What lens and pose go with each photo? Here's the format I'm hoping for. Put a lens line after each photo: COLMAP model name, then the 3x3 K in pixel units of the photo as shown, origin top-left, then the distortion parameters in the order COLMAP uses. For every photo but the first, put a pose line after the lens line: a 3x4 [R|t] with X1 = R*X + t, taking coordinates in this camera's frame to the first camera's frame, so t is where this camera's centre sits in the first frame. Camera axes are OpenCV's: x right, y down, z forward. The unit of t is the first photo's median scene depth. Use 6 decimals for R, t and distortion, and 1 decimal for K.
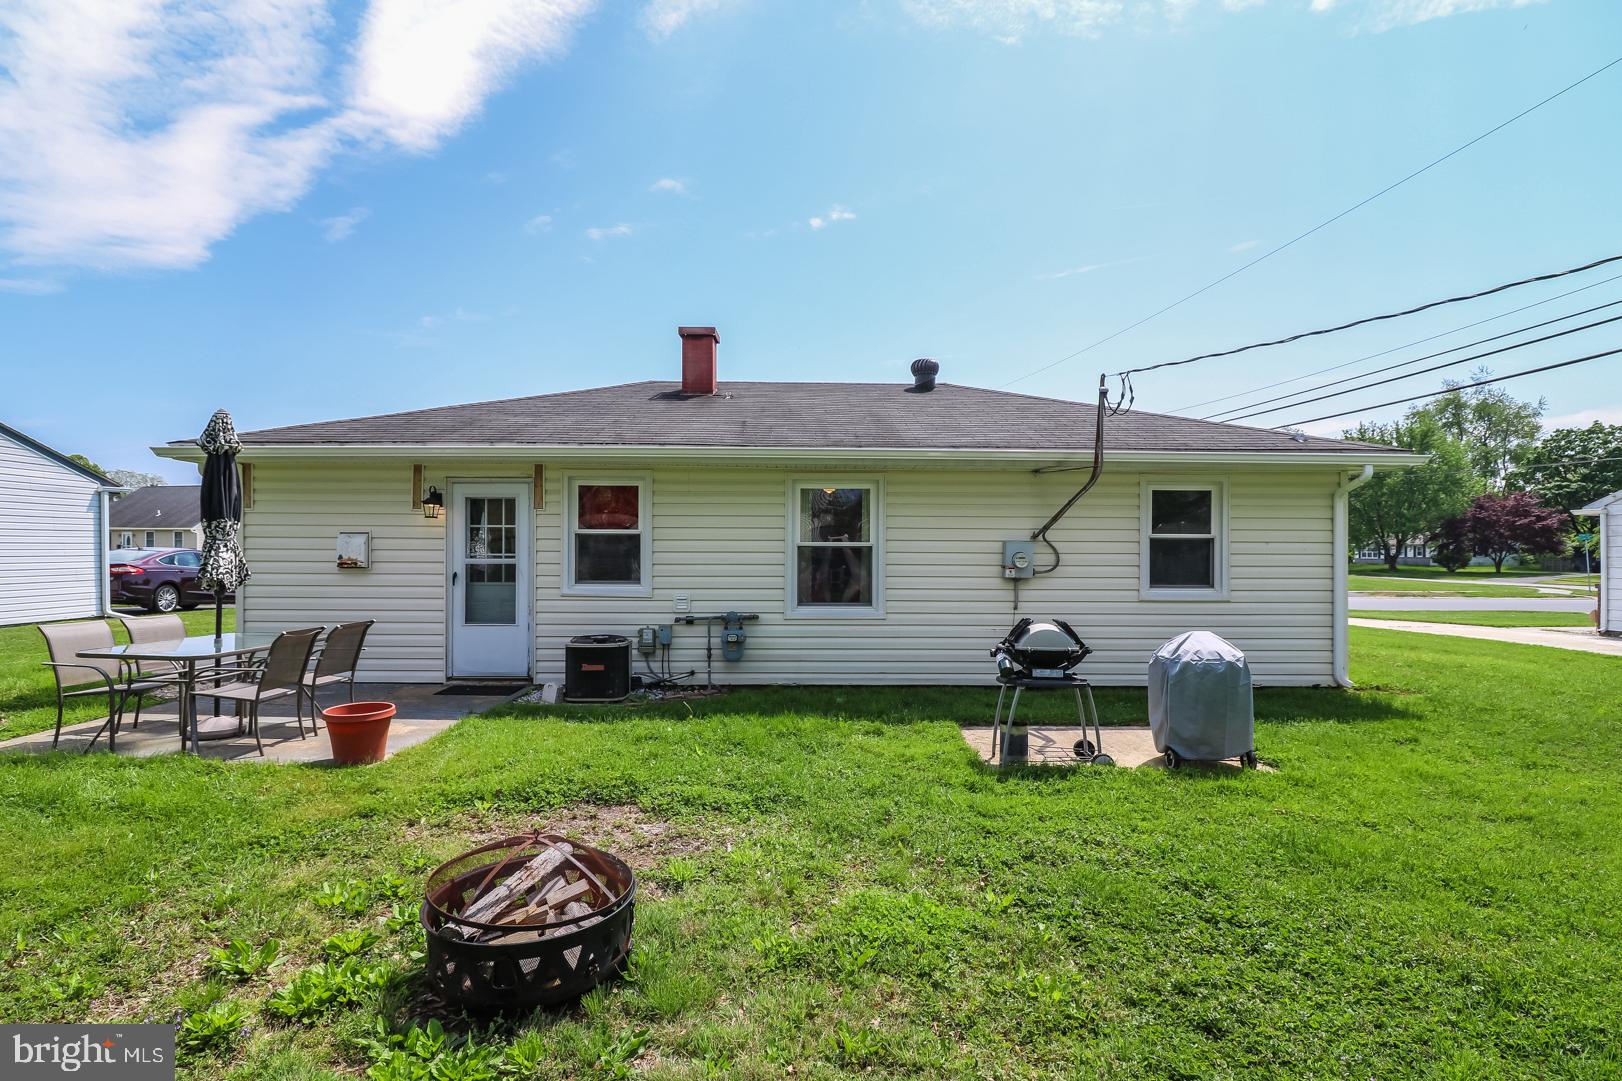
lens RADIAL K [[713.0, 0, 809.7], [0, 713.0, 540.5], [0, 0, 1]] dist [-0.005293, 0.000026]
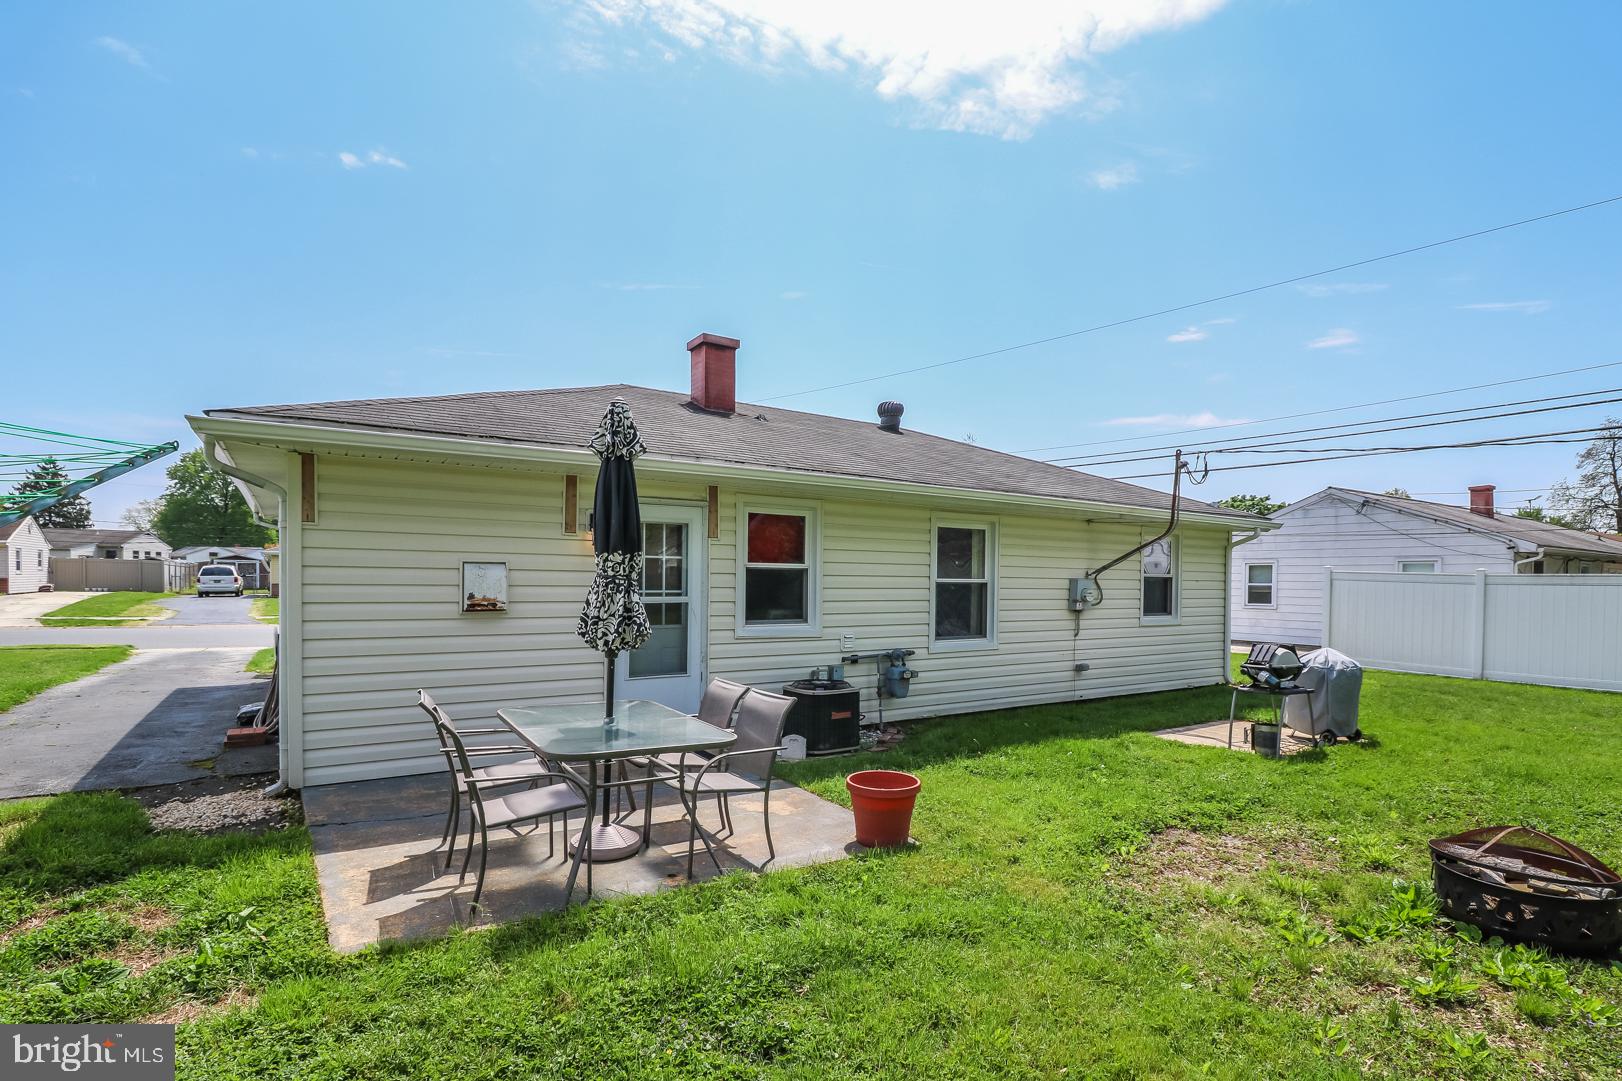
lens RADIAL K [[783.7, 0, 811.9], [0, 783.7, 545.2], [0, 0, 1]] dist [0.003408, 0.000028]
pose [[0.835386, 0.029004, 0.548898, -0.795443], [-0.013502, 0.999388, -0.032260, -0.006899], [-0.549498, 0.019538, 0.835266, 0.145308]]
